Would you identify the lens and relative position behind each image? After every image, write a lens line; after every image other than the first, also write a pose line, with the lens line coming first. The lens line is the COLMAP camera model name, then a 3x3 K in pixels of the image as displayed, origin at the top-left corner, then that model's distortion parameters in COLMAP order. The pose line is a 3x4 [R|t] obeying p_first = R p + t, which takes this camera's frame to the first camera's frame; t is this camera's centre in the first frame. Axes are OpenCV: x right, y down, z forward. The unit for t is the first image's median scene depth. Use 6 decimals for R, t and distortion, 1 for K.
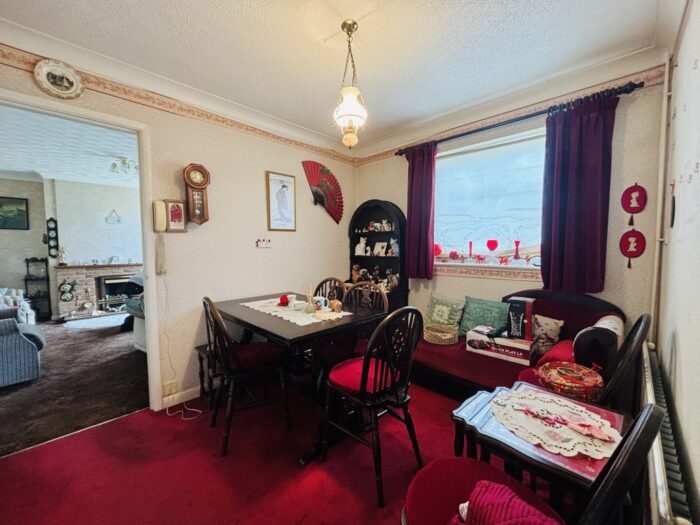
lens RADIAL K [[279.0, 0, 350.0], [0, 279.0, 262.5], [0, 0, 1]] dist [0.002940, 0.000785]
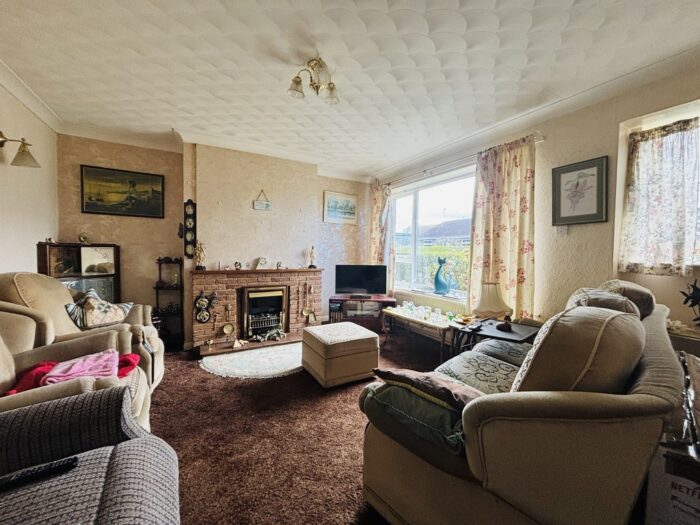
lens RADIAL K [[279.0, 0, 350.0], [0, 279.0, 262.5], [0, 0, 1]] dist [0.002940, 0.000785]
pose [[0.963706, 0.026894, -0.265609, -0.493576], [-0.032700, 0.999313, -0.017460, -0.006749], [0.264957, 0.025512, 0.963923, 0.441208]]
